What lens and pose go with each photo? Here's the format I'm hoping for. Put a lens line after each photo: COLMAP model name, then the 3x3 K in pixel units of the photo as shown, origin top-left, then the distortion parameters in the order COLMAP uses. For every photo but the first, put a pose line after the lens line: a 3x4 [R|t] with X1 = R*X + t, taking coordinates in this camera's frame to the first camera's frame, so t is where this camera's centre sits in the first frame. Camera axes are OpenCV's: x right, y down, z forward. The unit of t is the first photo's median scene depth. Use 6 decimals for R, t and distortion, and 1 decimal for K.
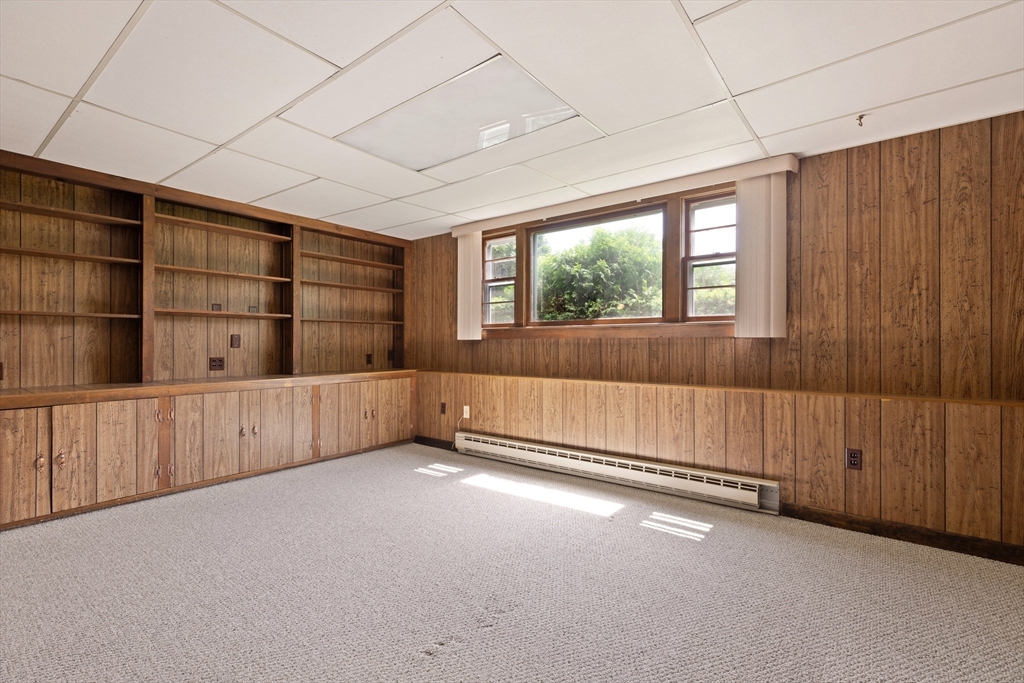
lens RADIAL K [[466.4, 0, 513.1], [0, 466.4, 339.9], [0, 0, 1]] dist [0.008191, -0.000352]
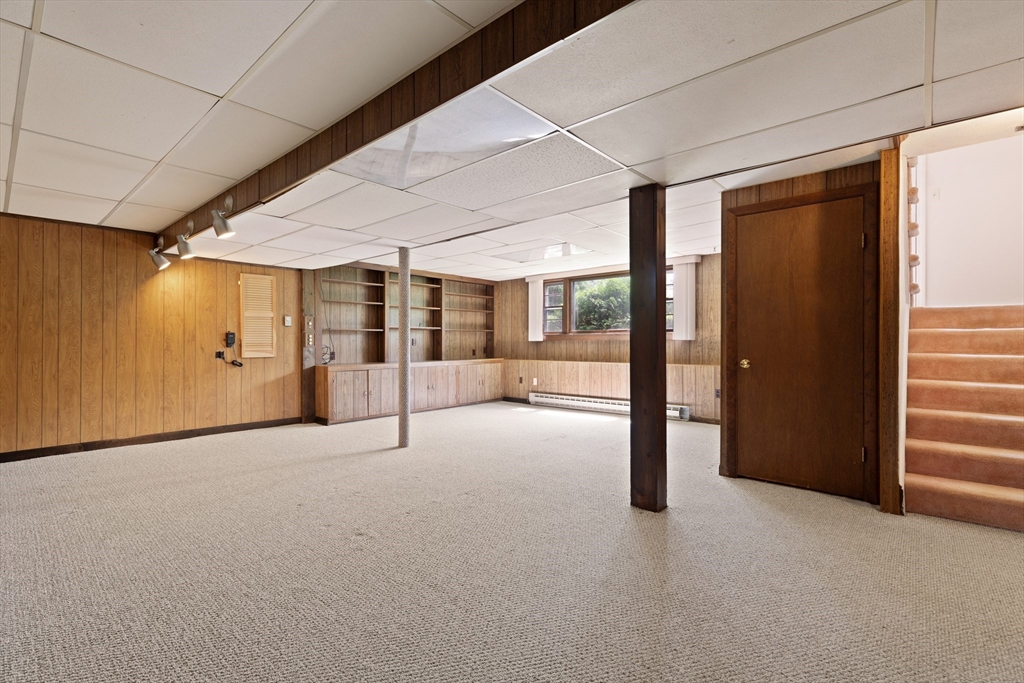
lens RADIAL K [[471.4, 0, 510.3], [0, 471.4, 338.7], [0, 0, 1]] dist [0.007349, -0.000458]
pose [[0.997591, -0.002181, -0.069339, -0.079149], [0.002081, 0.999997, -0.001516, -0.007173], [0.069342, 0.001368, 0.997592, -0.905884]]
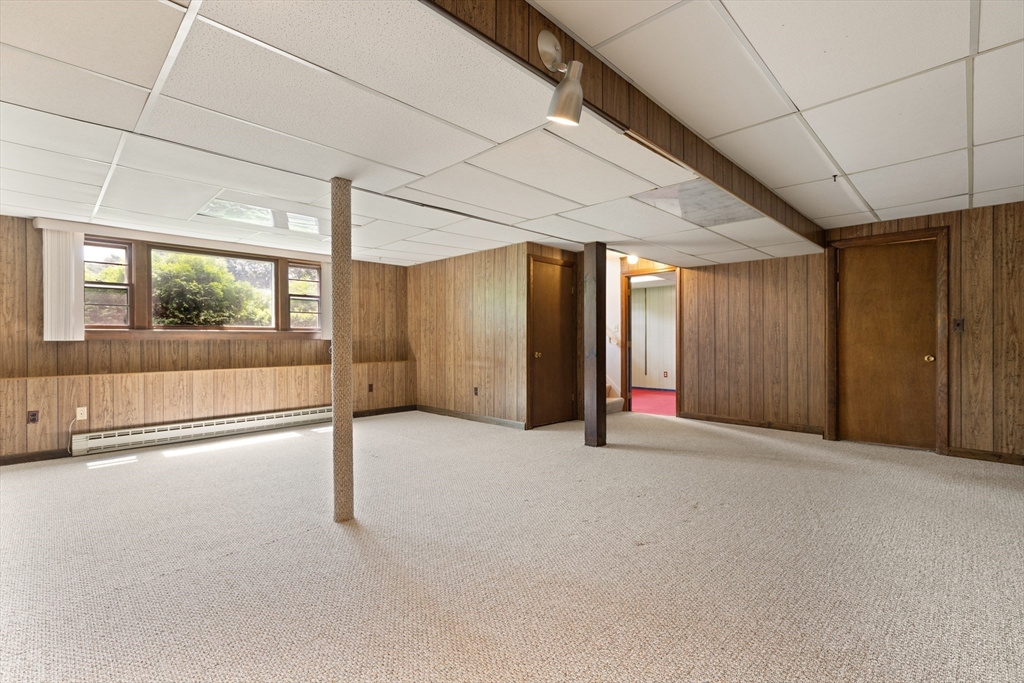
lens RADIAL K [[468.3, 0, 514.3], [0, 468.3, 341.1], [0, 0, 1]] dist [0.009600, -0.001091]
pose [[0.099952, -0.001432, 0.994991, -1.144417], [-0.001276, 0.999998, 0.001567, -0.002469], [-0.994991, -0.001426, 0.099950, -0.017634]]
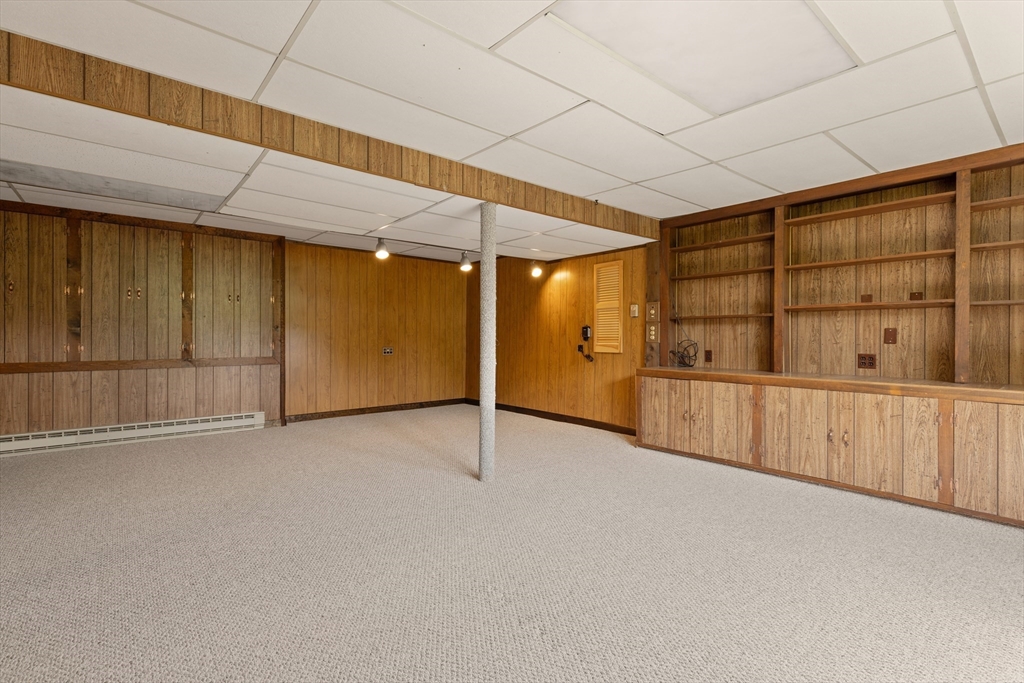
lens RADIAL K [[471.4, 0, 510.3], [0, 471.4, 338.7], [0, 0, 1]] dist [0.007349, -0.000458]
pose [[-0.209182, 0.003614, -0.977870, 0.408136], [0.003003, 0.999991, 0.003053, 0.003292], [0.977872, -0.002298, -0.209190, 0.530209]]
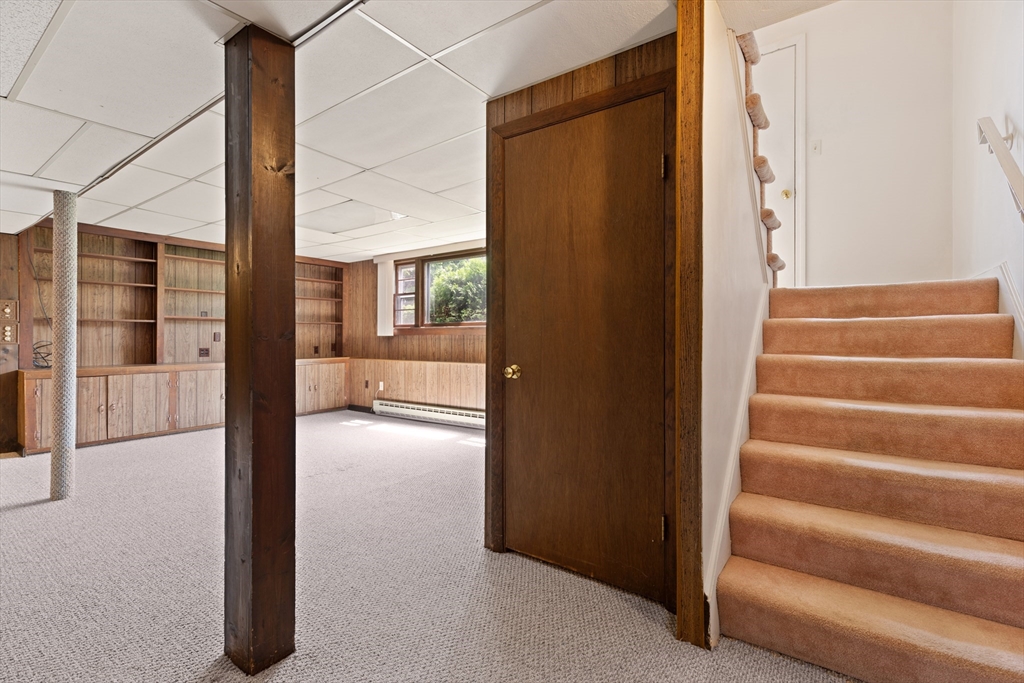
lens RADIAL K [[473.0, 0, 514.7], [0, 473.0, 331.8], [0, 0, 1]] dist [0.011560, -0.000240]
pose [[0.999383, -0.000006, 0.035116, 0.294333], [0.000218, 0.999982, -0.006031, -0.004514], [-0.035115, 0.006035, 0.999365, -0.536426]]
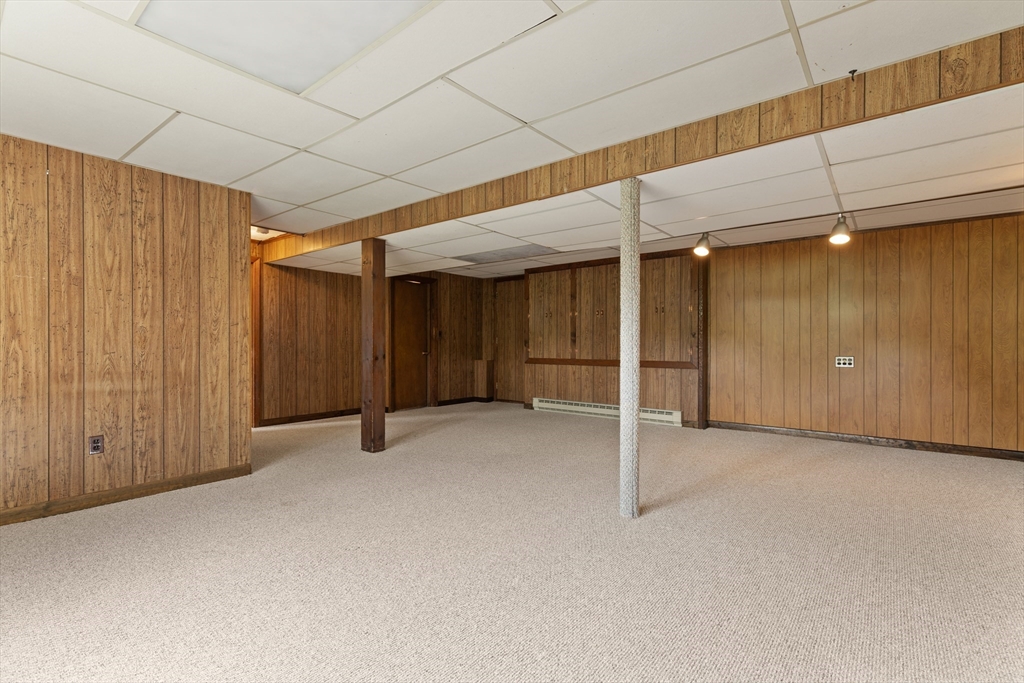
lens RADIAL K [[458.2, 0, 512.0], [0, 458.2, 341.5], [0, 0, 1]] dist [0.001541, -0.000178]
pose [[-0.999959, -0.000635, 0.009040, -0.268188], [-0.000719, 0.999957, -0.009275, 0.008944], [-0.009034, -0.009281, -0.999916, 1.011912]]
